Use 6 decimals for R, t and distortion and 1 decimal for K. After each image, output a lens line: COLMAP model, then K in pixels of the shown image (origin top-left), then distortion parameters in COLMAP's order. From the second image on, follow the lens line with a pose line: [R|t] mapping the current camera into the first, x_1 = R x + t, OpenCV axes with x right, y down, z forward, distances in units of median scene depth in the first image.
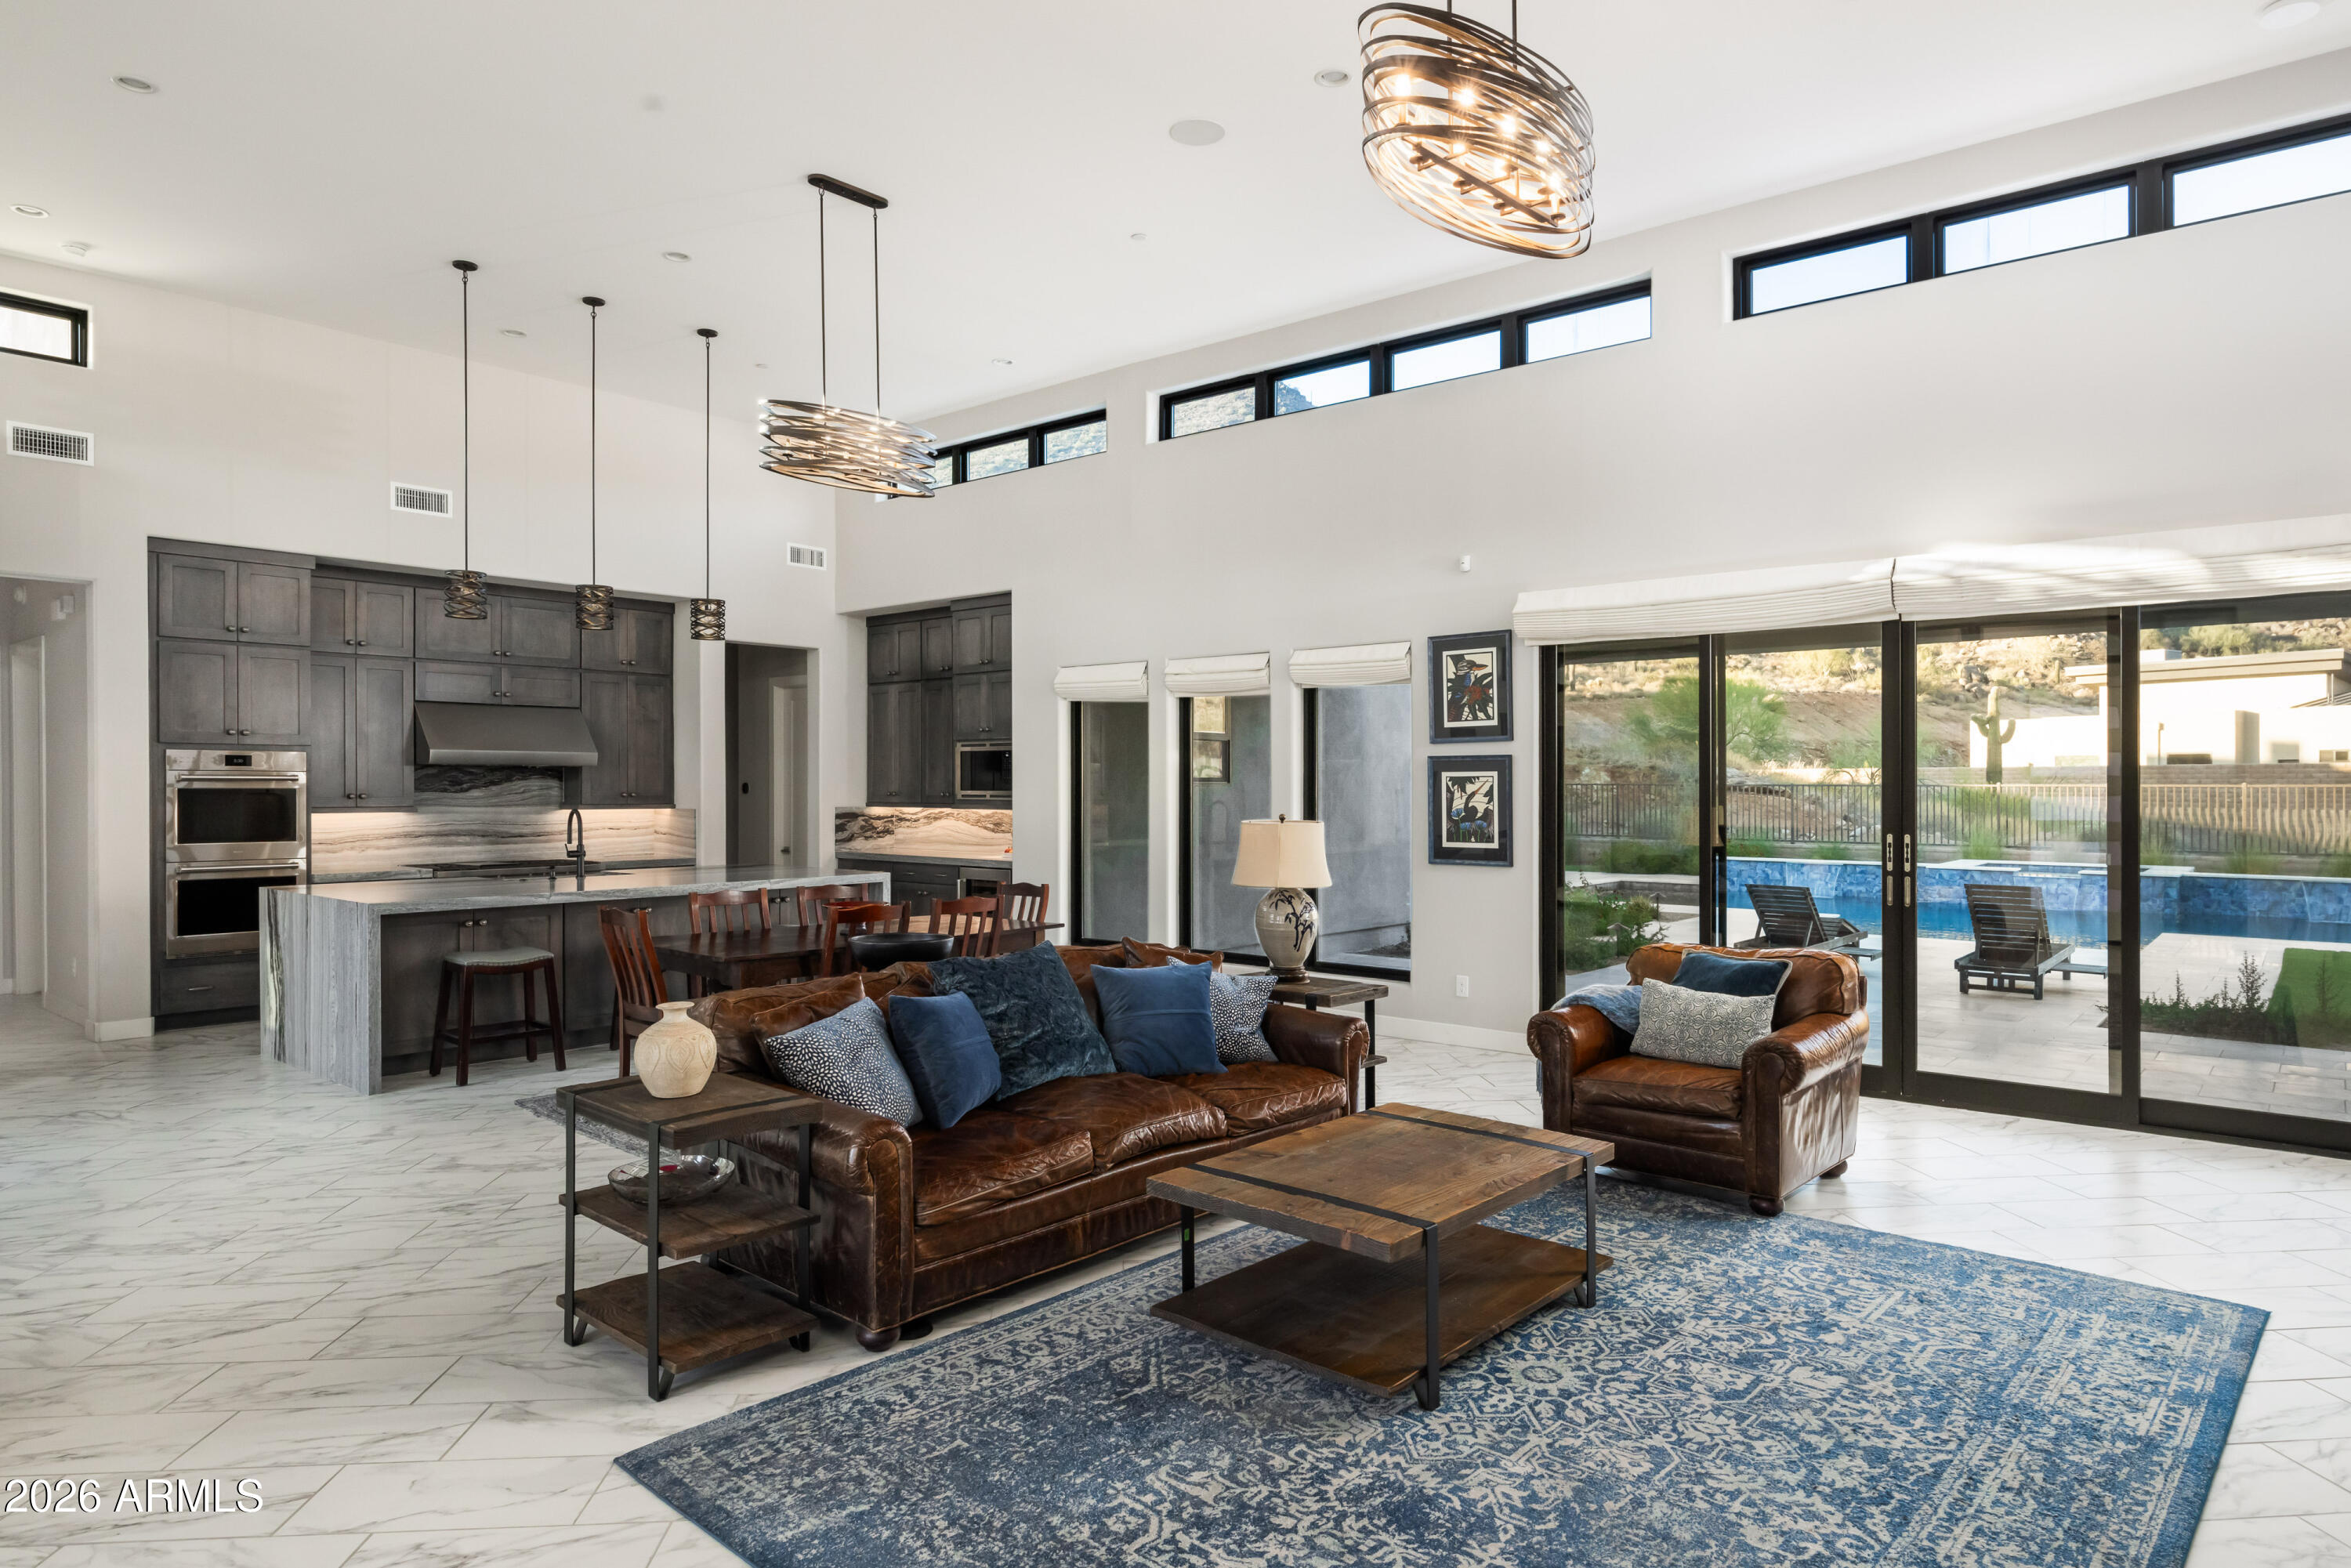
lens RADIAL K [[1400.6, 0, 1175.5], [0, 1400.6, 784.0], [0, 0, 1]] dist [-0.006779, -0.000387]
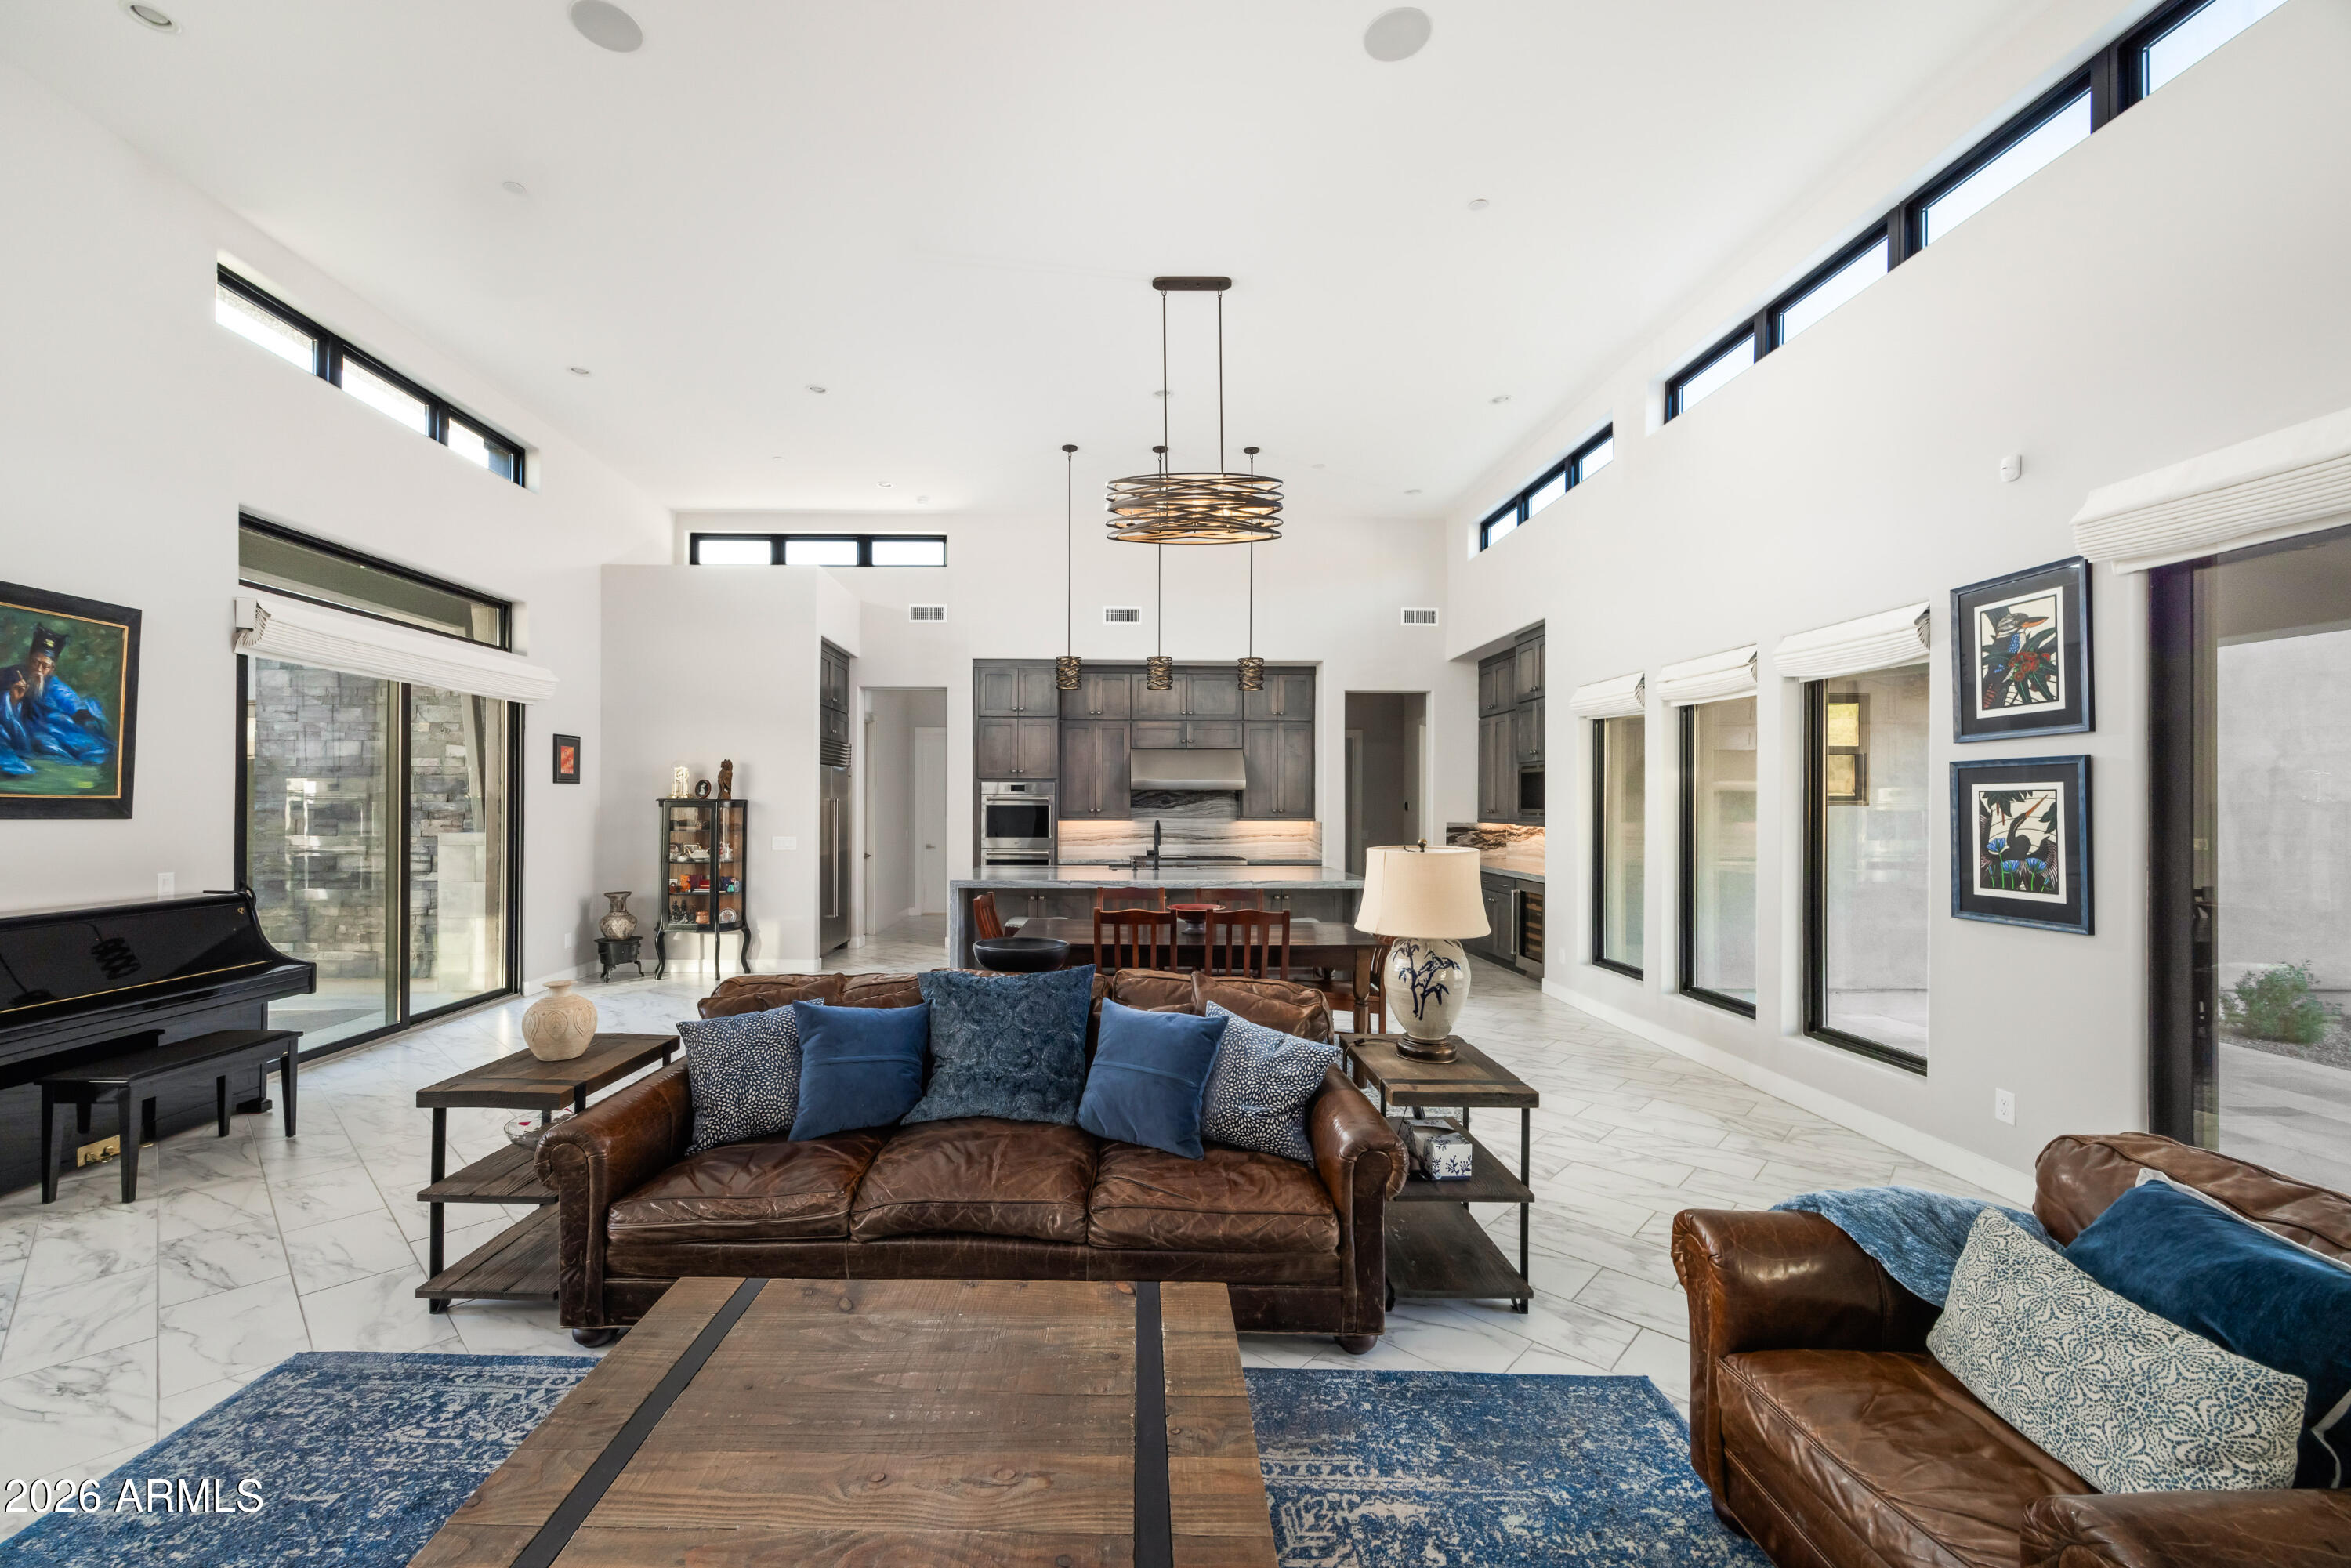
lens RADIAL K [[940.7, 0, 1105.4], [0, 940.7, 800.2], [0, 0, 1]] dist [-0.007553, 0.000113]
pose [[0.652343, -0.001784, -0.757921, 0.208772], [-0.001285, 0.999993, -0.003460, 0.000975], [0.757922, 0.003231, 0.652337, 0.309525]]
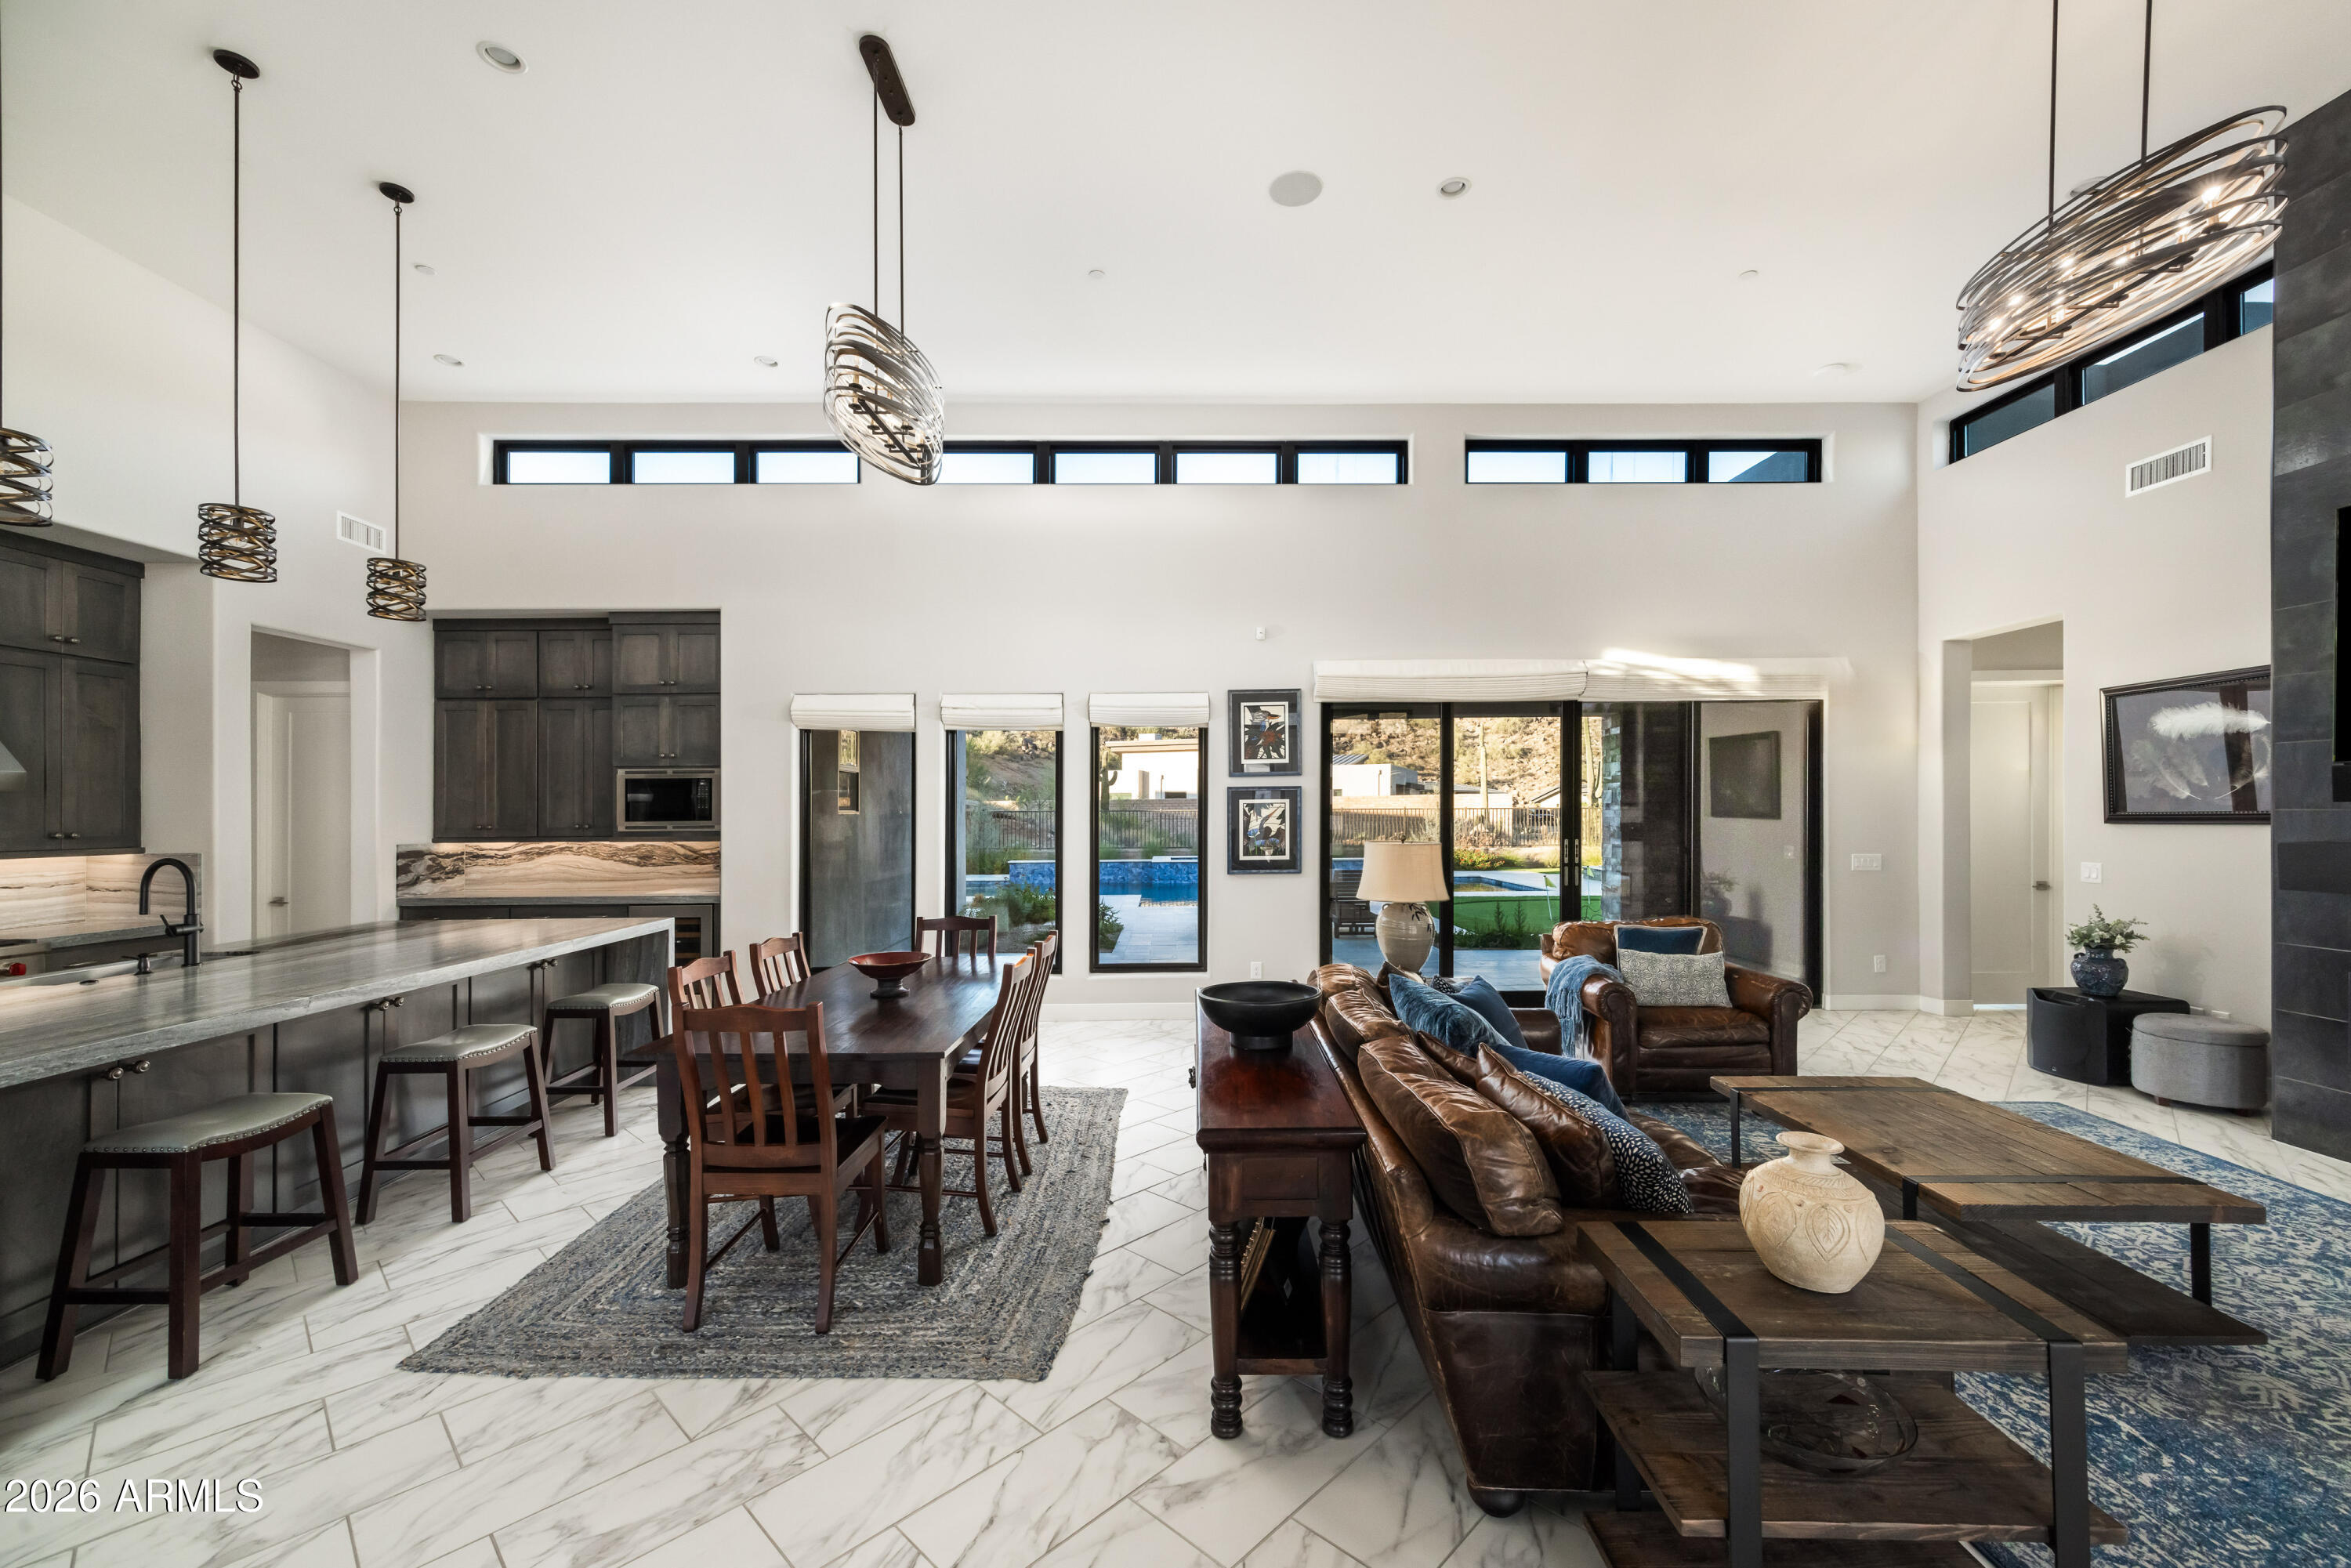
lens RADIAL K [[996.0, 0, 1184.8], [0, 996.0, 809.6], [0, 0, 1]] dist [0.017727, 0.000231]
pose [[0.746671, -0.006572, 0.665161, -0.348764], [0.008456, 0.999964, 0.000389, -0.000479], [-0.665139, 0.005334, 0.746700, 0.300015]]
